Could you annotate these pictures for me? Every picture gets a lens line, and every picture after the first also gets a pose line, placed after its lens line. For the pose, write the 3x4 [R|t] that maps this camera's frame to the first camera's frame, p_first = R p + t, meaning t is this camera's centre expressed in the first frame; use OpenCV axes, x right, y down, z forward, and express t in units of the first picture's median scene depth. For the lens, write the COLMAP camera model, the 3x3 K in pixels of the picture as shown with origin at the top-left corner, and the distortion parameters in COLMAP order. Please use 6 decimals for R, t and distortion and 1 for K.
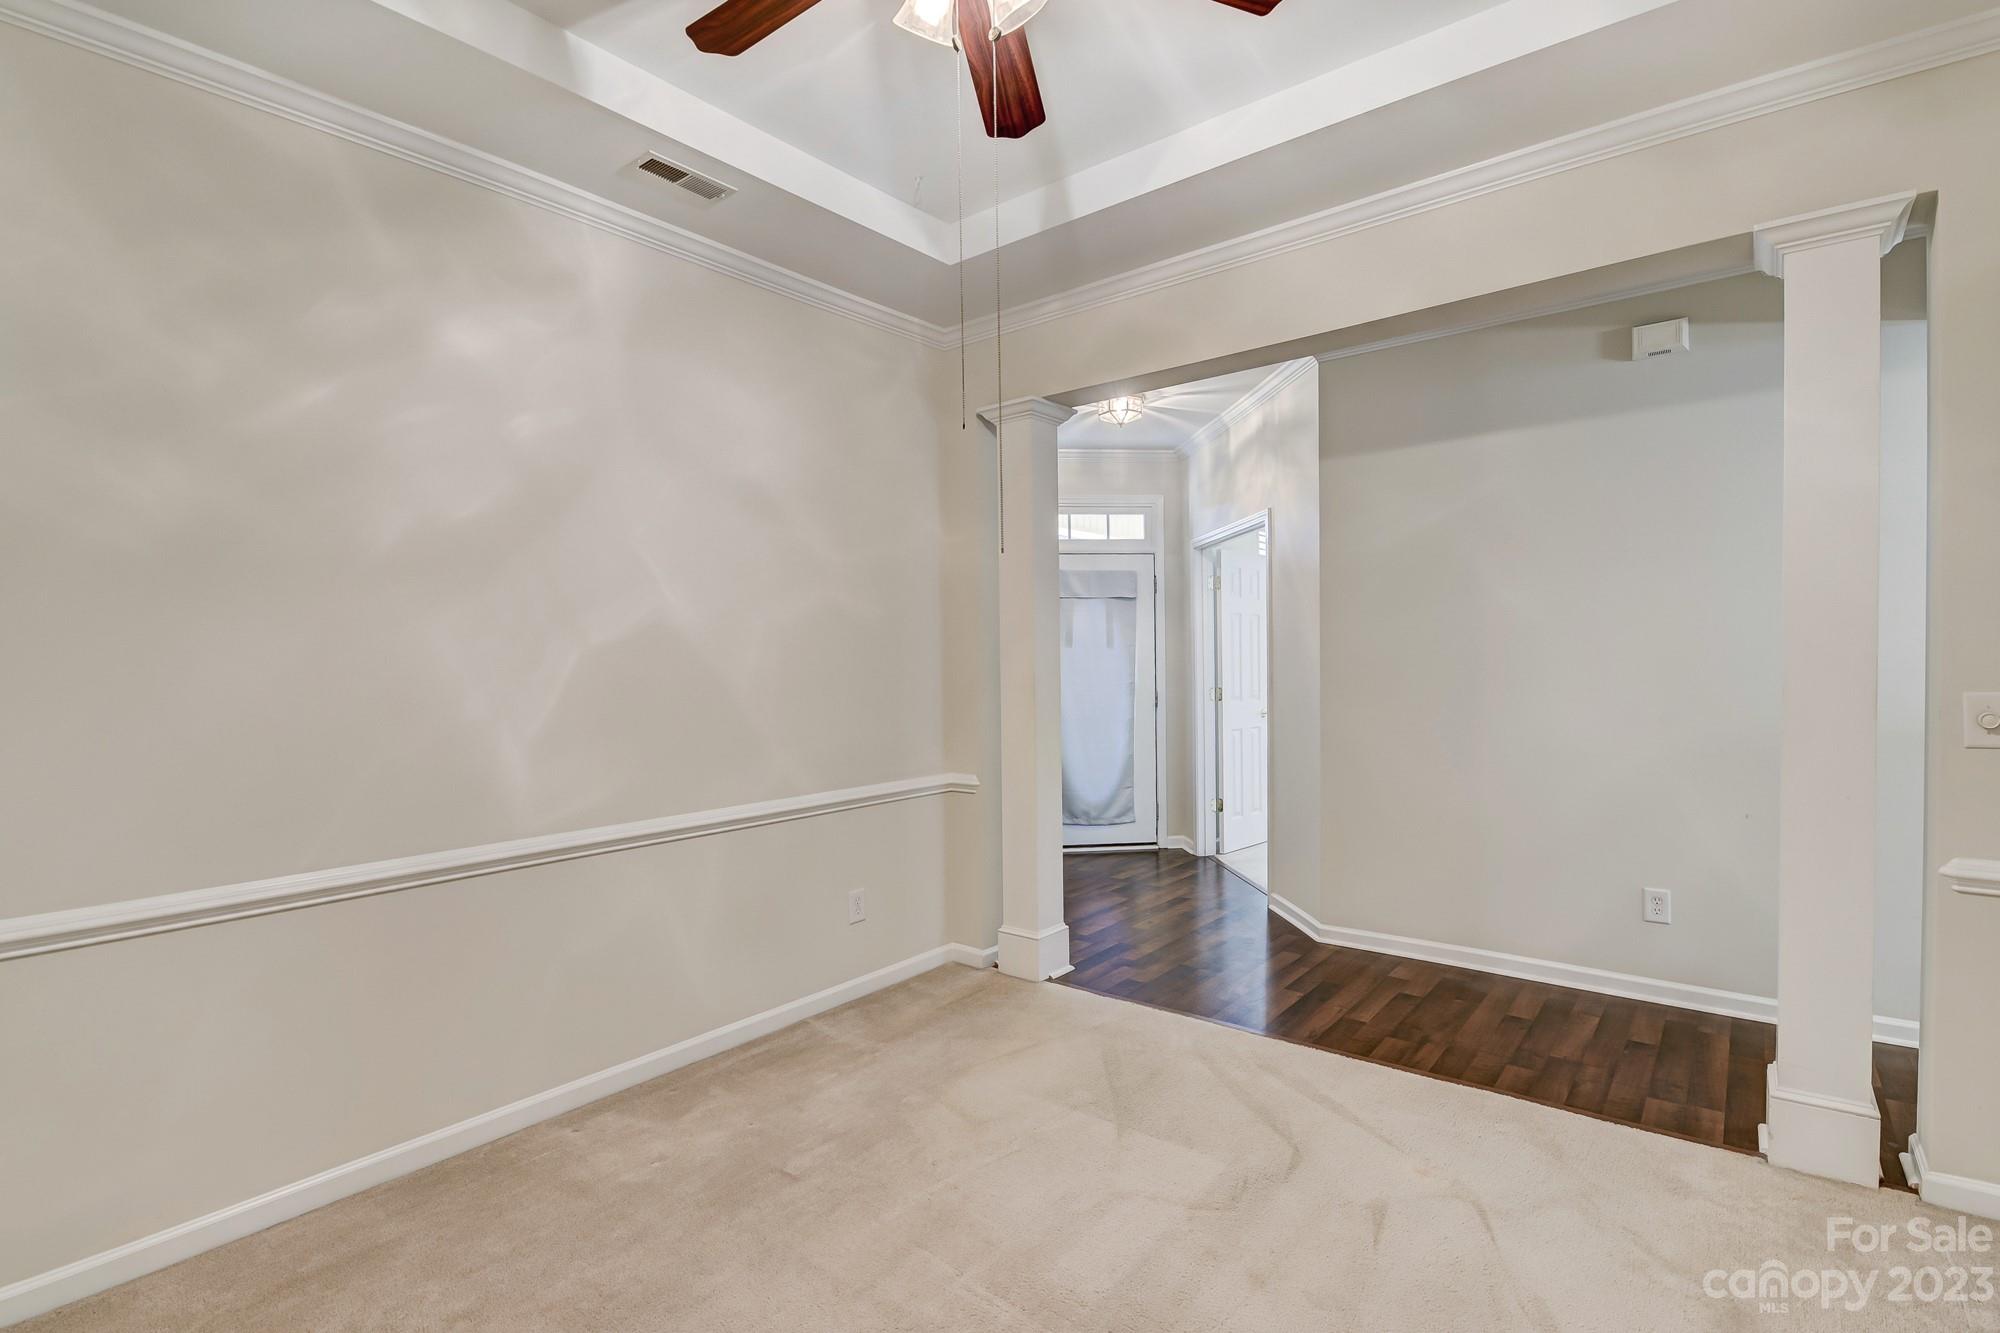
lens RADIAL K [[900.5, 0, 1004.6], [0, 900.5, 679.4], [0, 0, 1]] dist [-0.000490, -0.000132]
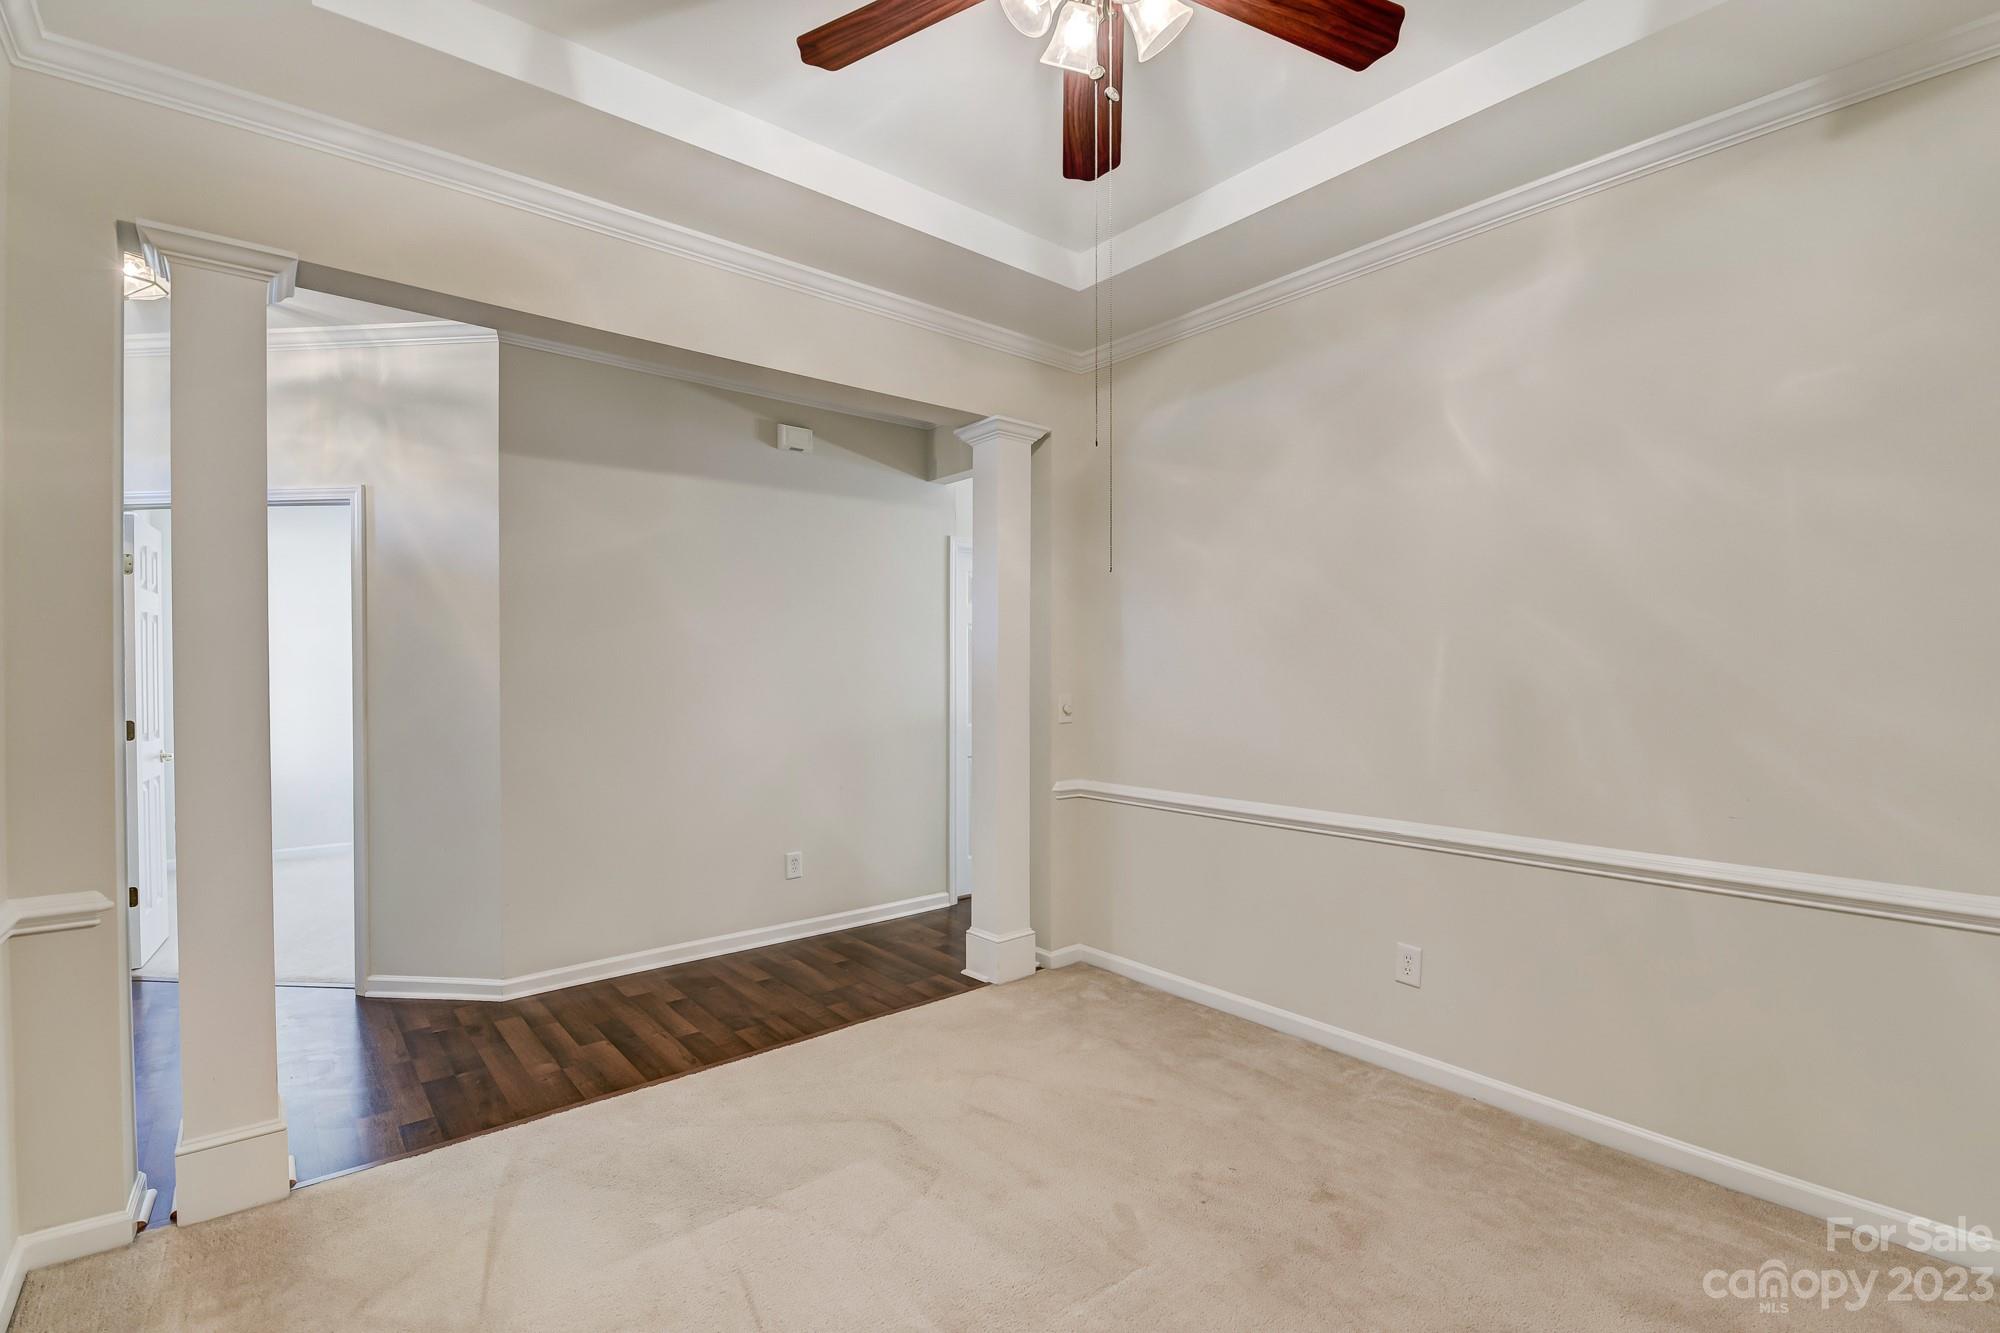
lens RADIAL K [[896.9, 0, 1004.2], [0, 896.9, 671.7], [0, 0, 1]] dist [-0.002155, -0.000570]
pose [[0.211052, 0.015827, 0.977347, -0.497332], [0.022053, 0.999537, -0.020949, 0.002659], [-0.977226, 0.025975, 0.210605, 0.417574]]
